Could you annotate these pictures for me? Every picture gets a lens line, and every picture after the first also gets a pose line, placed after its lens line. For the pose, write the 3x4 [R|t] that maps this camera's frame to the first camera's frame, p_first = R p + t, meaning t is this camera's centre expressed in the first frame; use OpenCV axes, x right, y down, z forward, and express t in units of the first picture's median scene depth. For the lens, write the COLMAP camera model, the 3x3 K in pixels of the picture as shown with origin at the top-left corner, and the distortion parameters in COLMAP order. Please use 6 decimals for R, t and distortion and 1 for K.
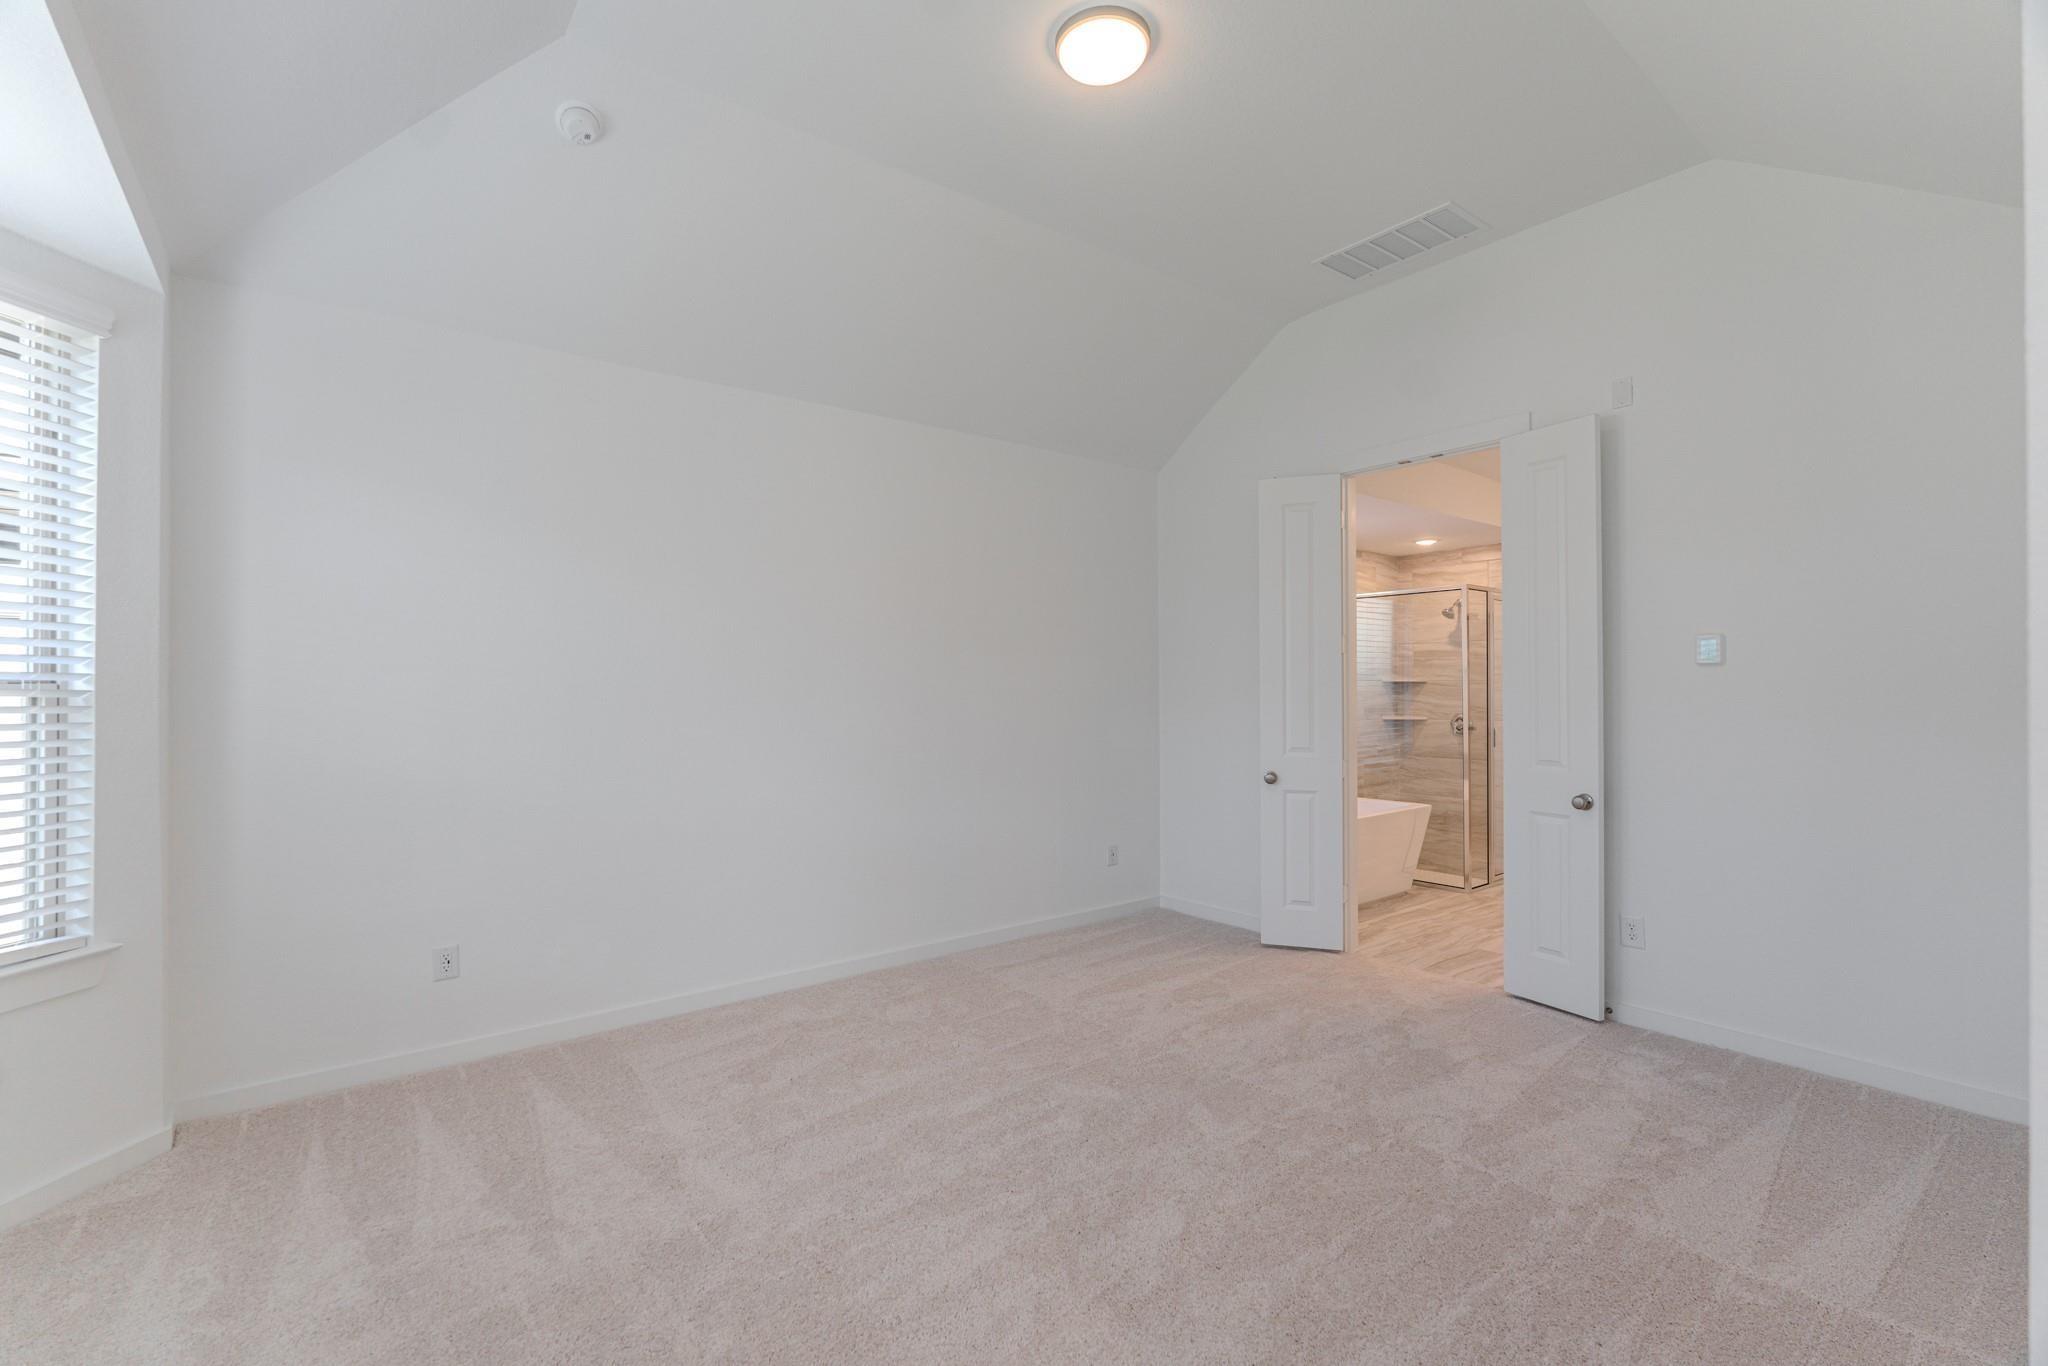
lens RADIAL K [[898.8, 0, 1014.5], [0, 898.8, 687.1], [0, 0, 1]] dist [-0.008824, 0.000489]
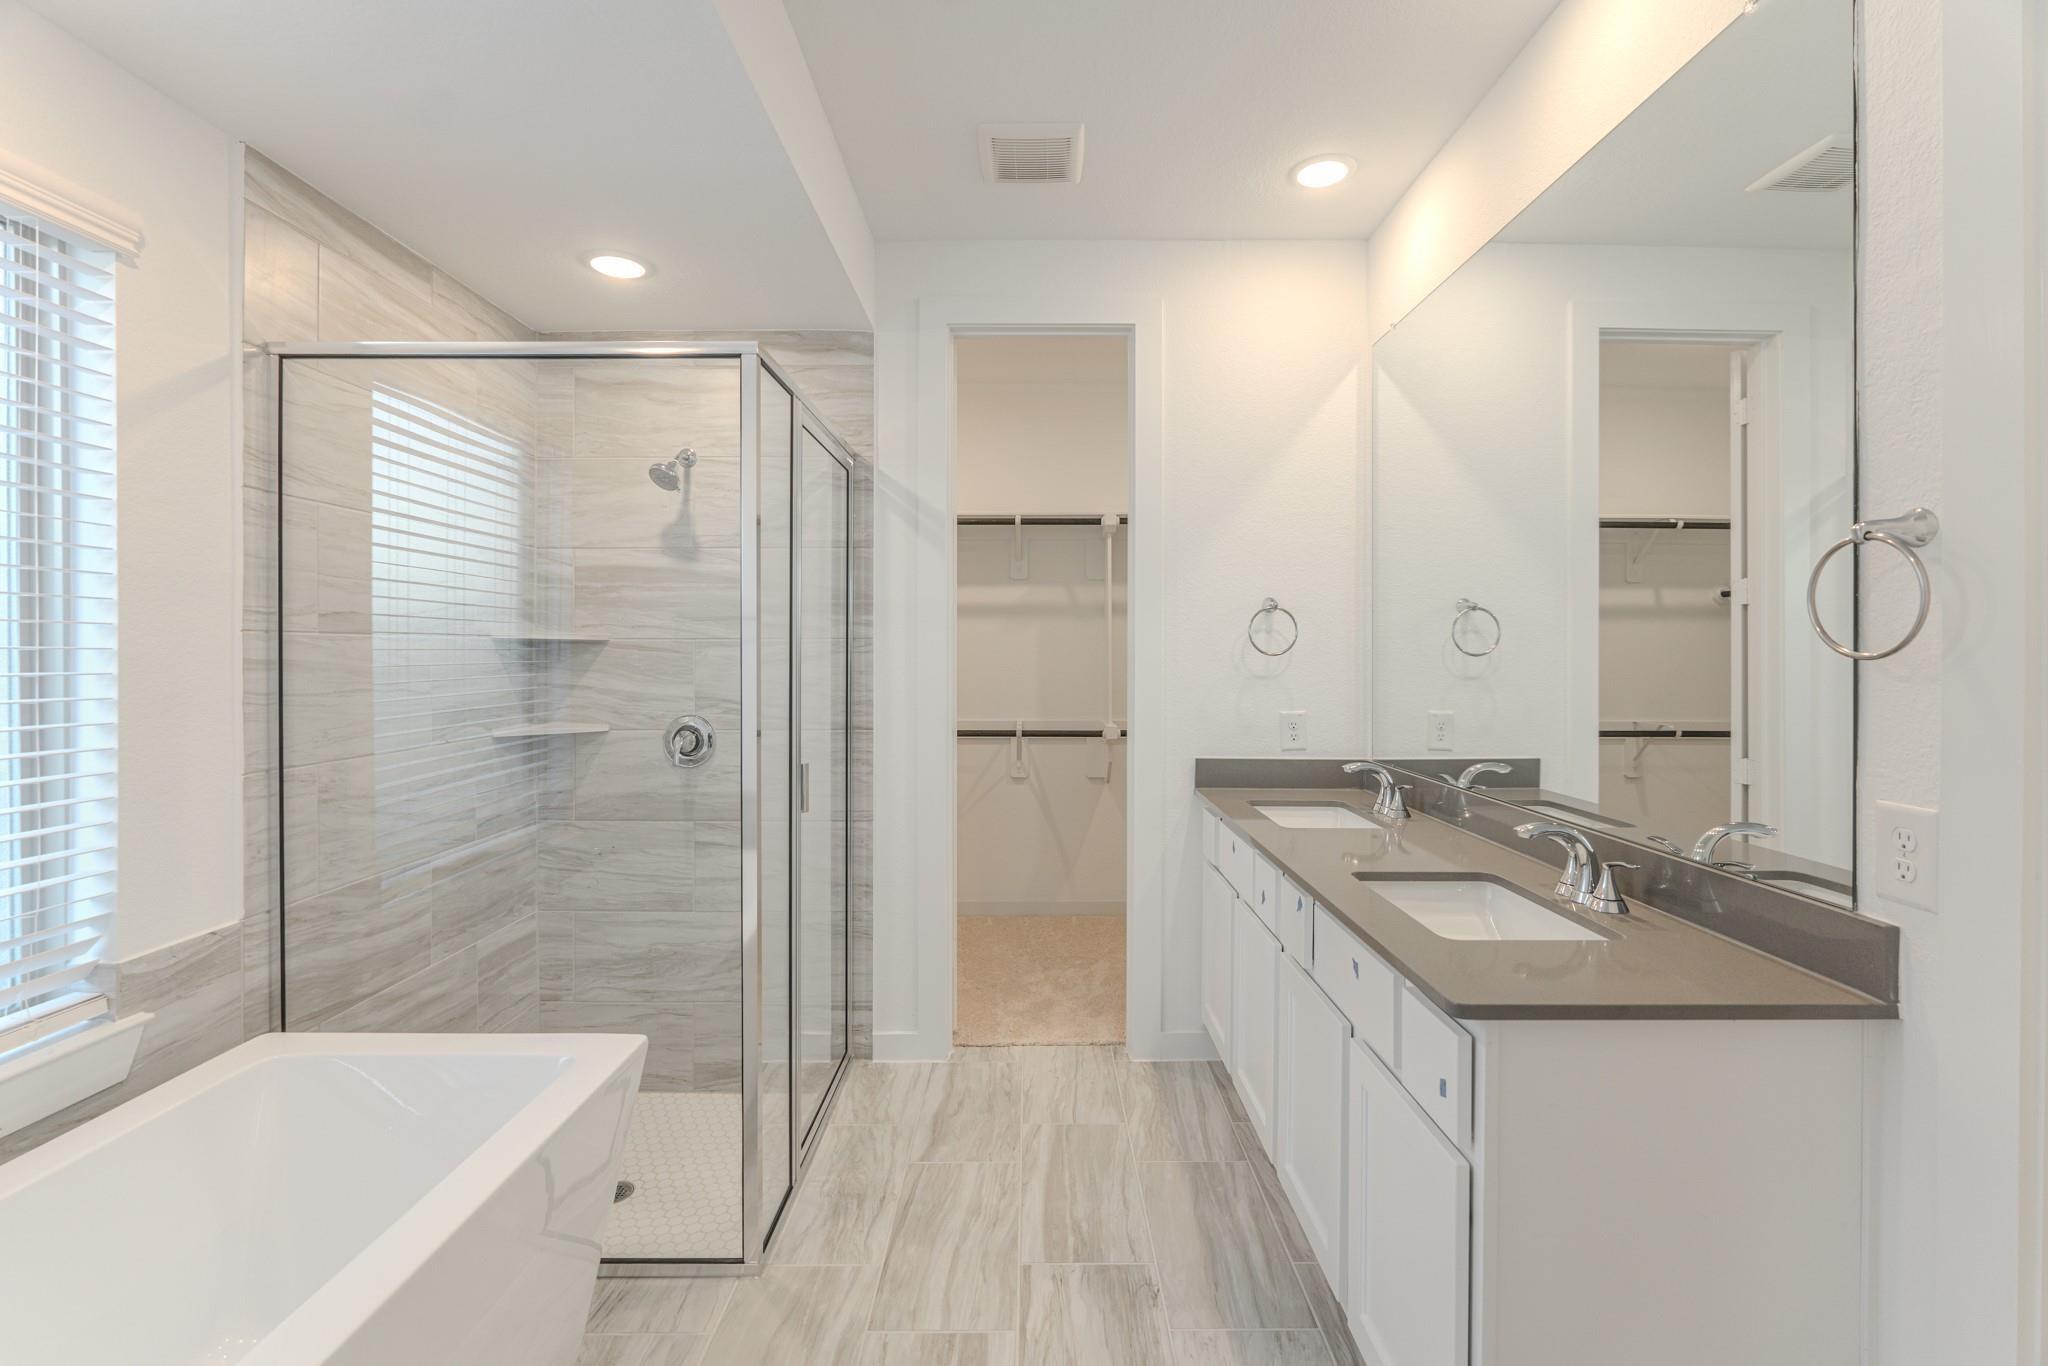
lens RADIAL K [[898.8, 0, 1014.5], [0, 898.8, 687.1], [0, 0, 1]] dist [-0.008824, 0.000489]
pose [[0.620572, -0.006522, 0.784123, 0.249890], [-0.017547, 0.999600, 0.022201, 0.002977], [-0.783953, -0.027537, 0.620209, 0.592367]]
